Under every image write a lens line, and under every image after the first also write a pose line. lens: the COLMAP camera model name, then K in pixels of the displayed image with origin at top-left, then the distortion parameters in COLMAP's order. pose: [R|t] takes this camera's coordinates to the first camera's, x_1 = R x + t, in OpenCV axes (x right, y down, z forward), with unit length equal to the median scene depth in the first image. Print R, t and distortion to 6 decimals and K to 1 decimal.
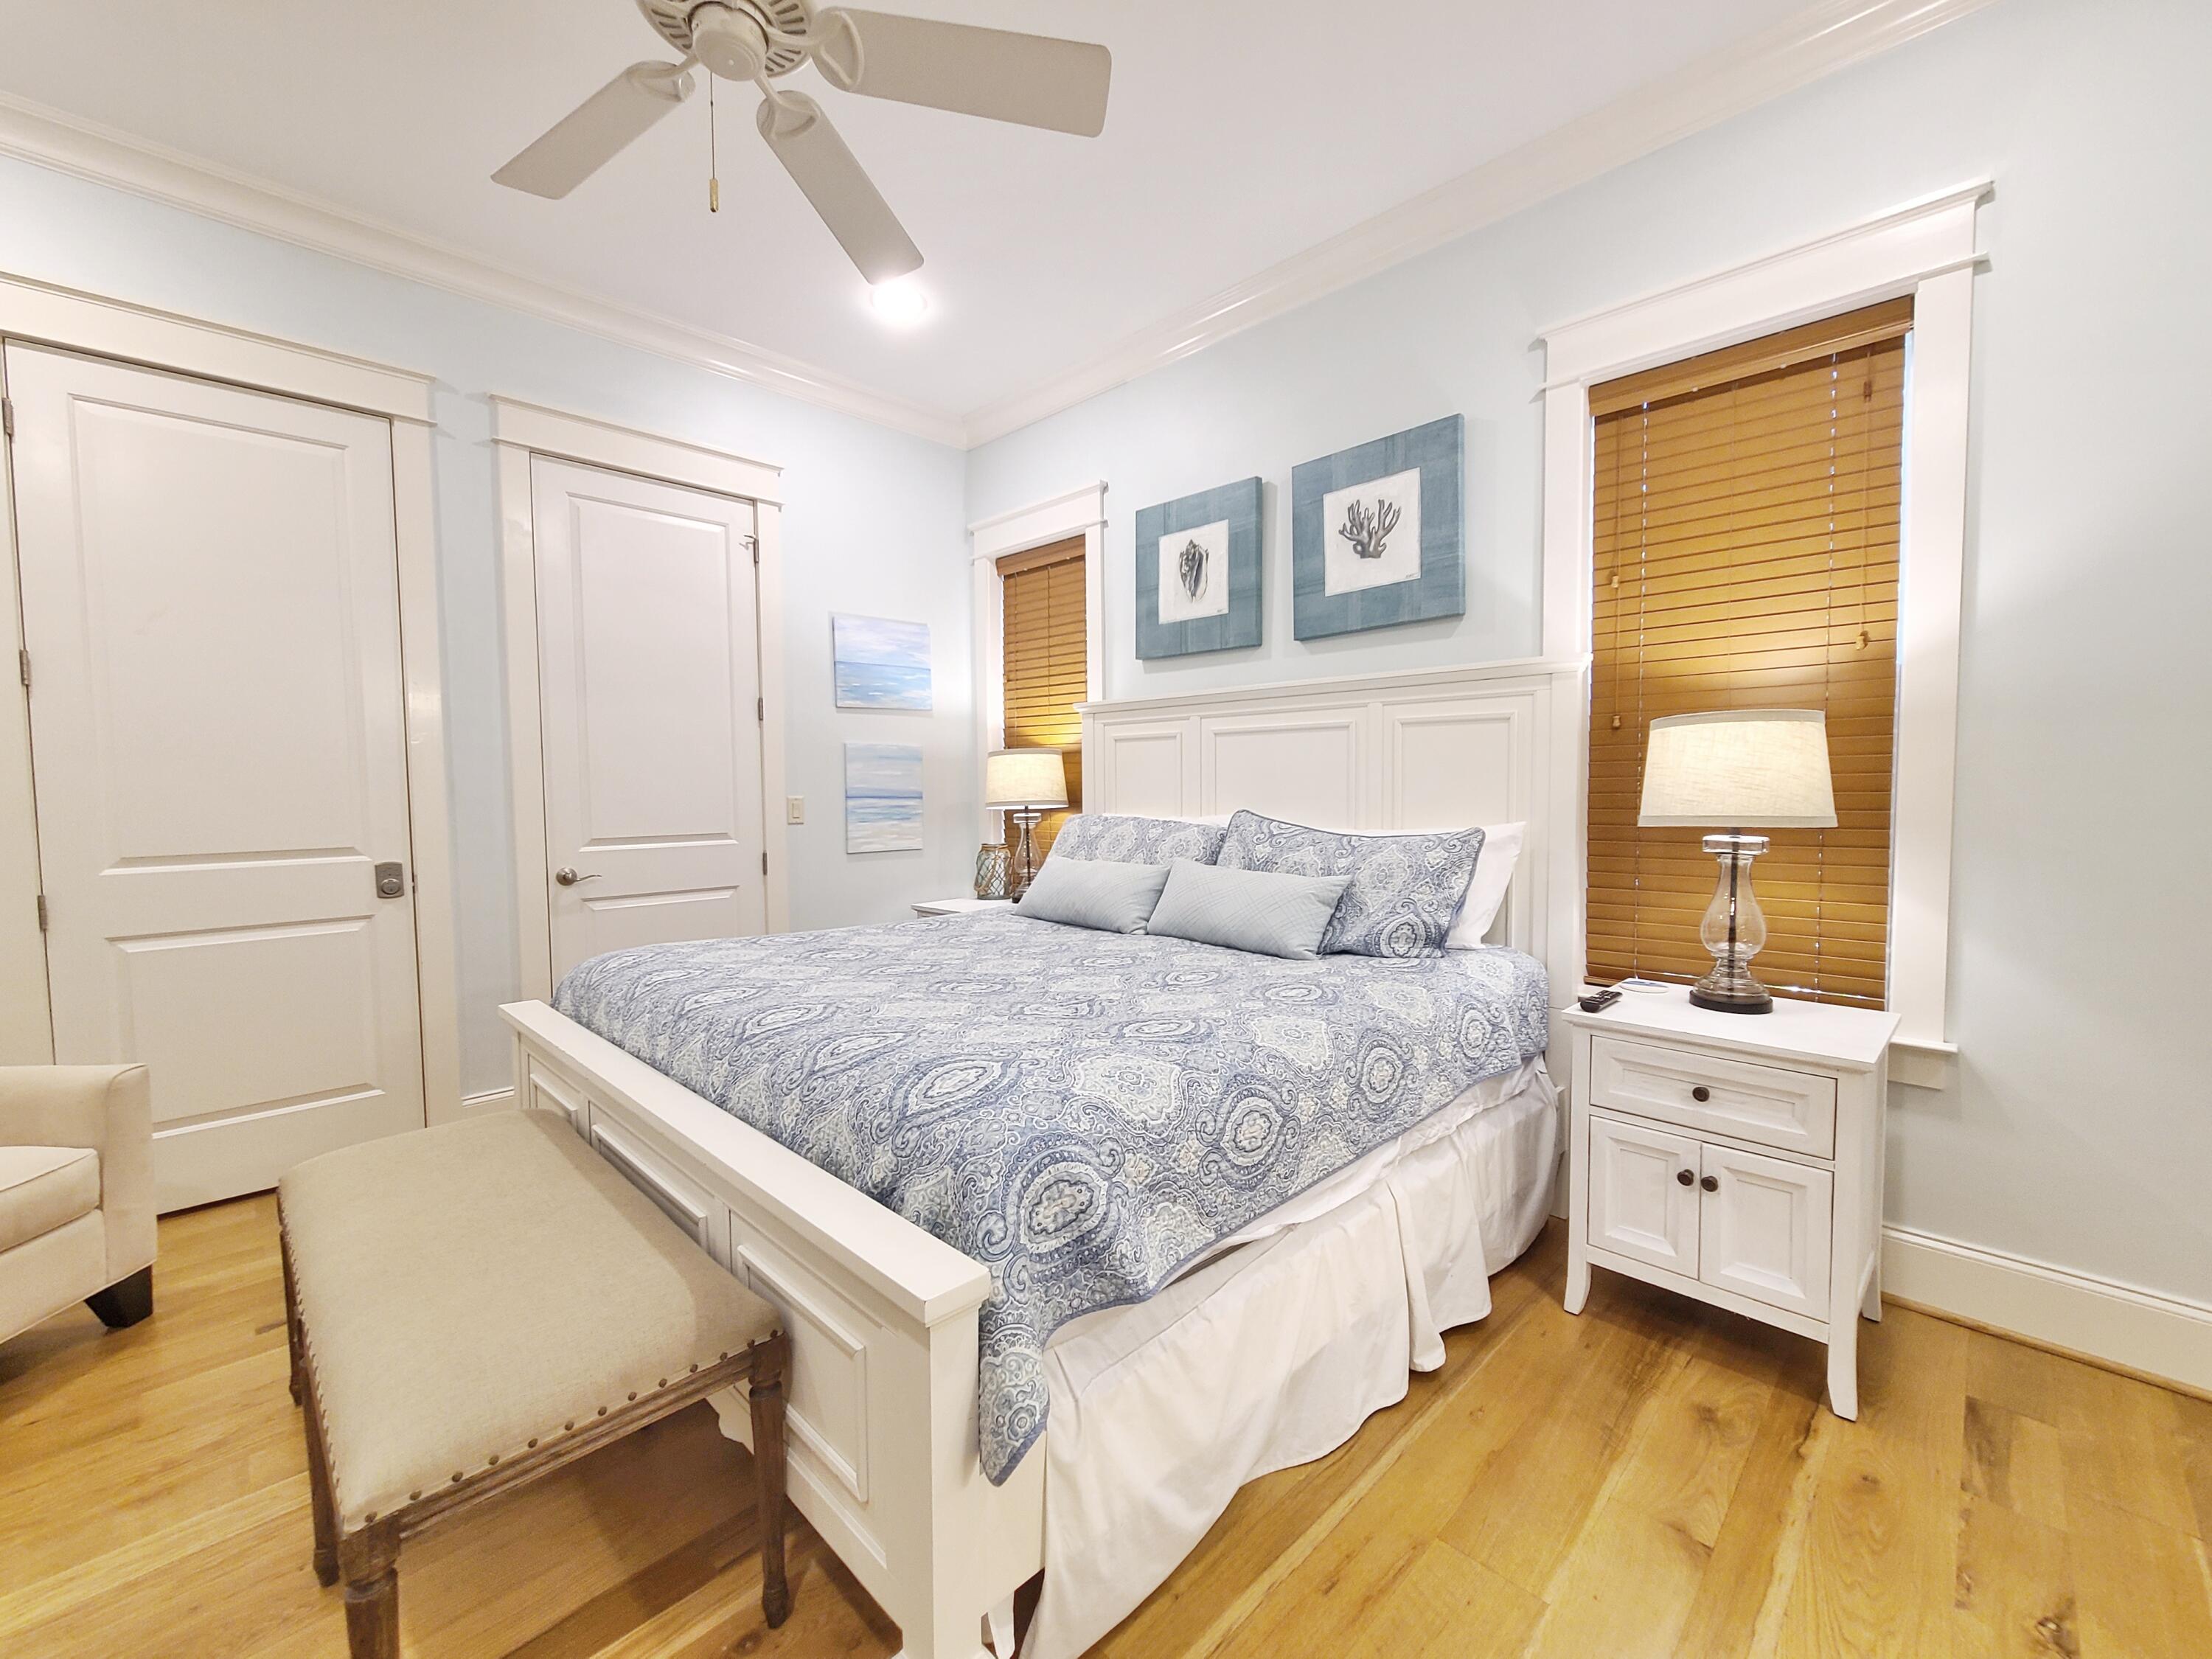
lens RADIAL K [[903.3, 0, 1106.0], [0, 903.3, 829.5], [0, 0, 1]] dist [0.002674, -0.004742]
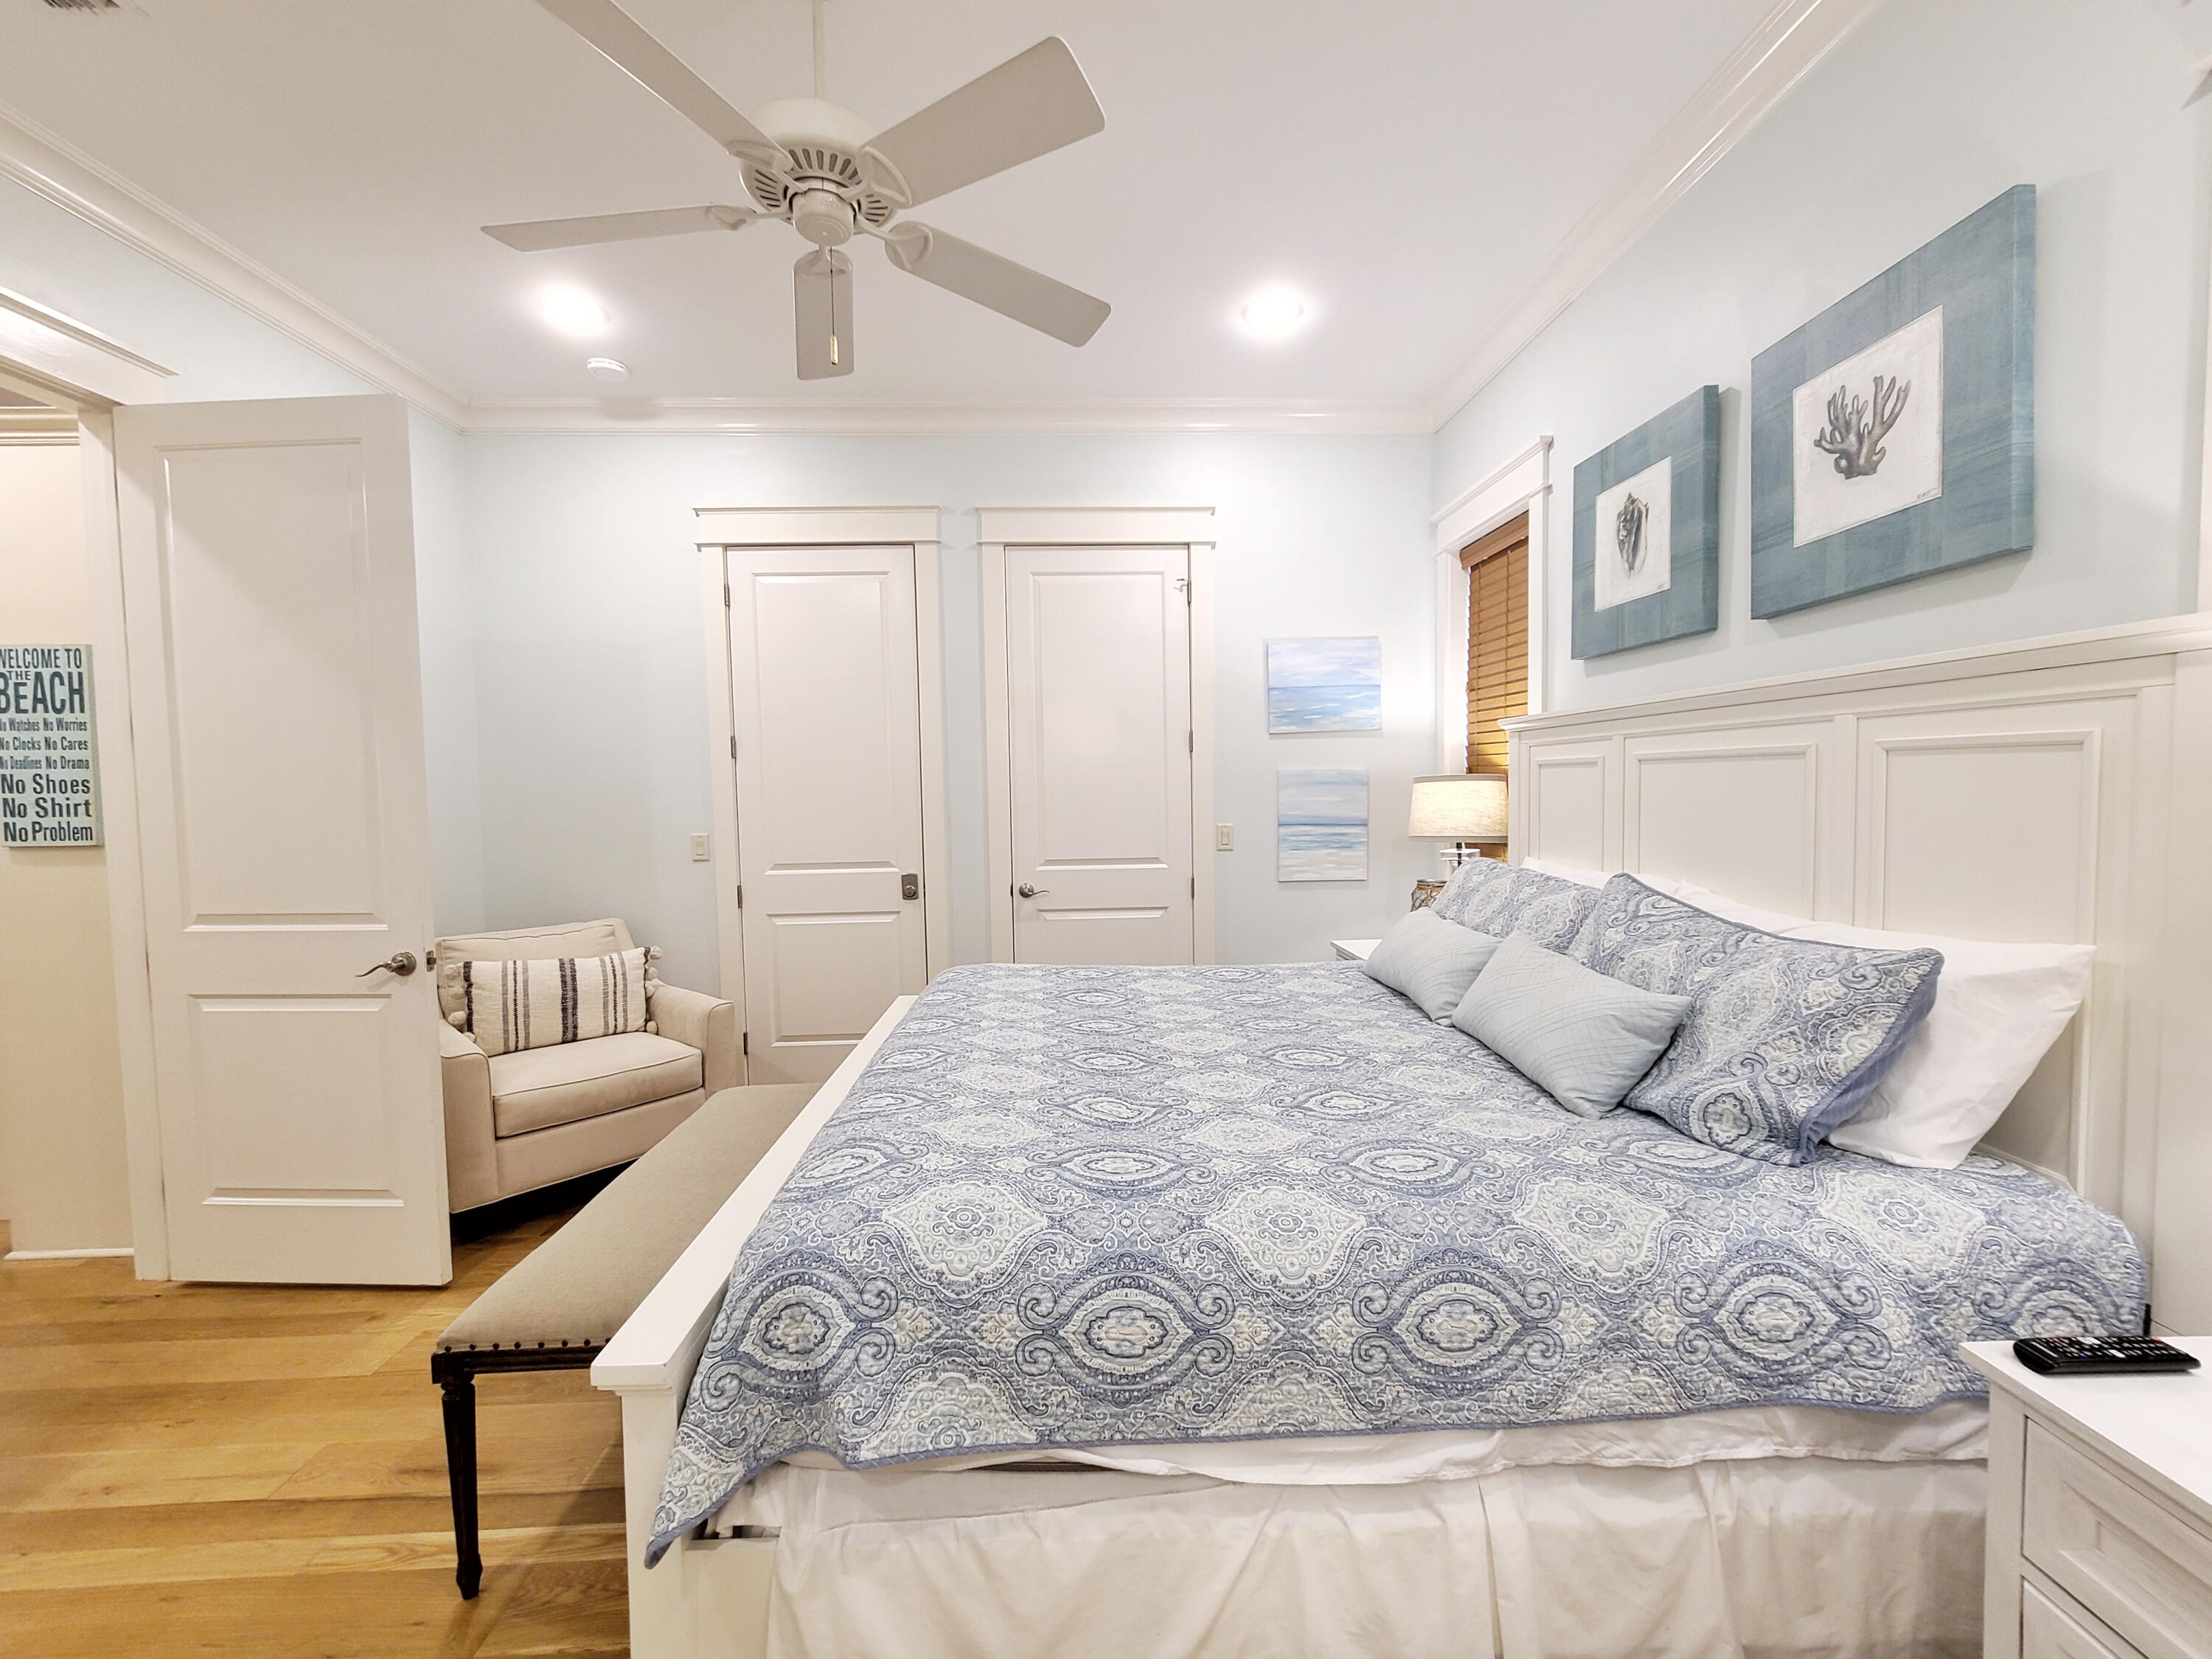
lens RADIAL K [[903.3, 0, 1106.0], [0, 903.3, 829.5], [0, 0, 1]] dist [0.002674, -0.004742]
pose [[0.732053, 0.029504, -0.680608, 0.344015], [-0.023513, 0.999561, 0.018040, -0.061029], [0.680841, 0.002797, 0.732426, 0.208159]]
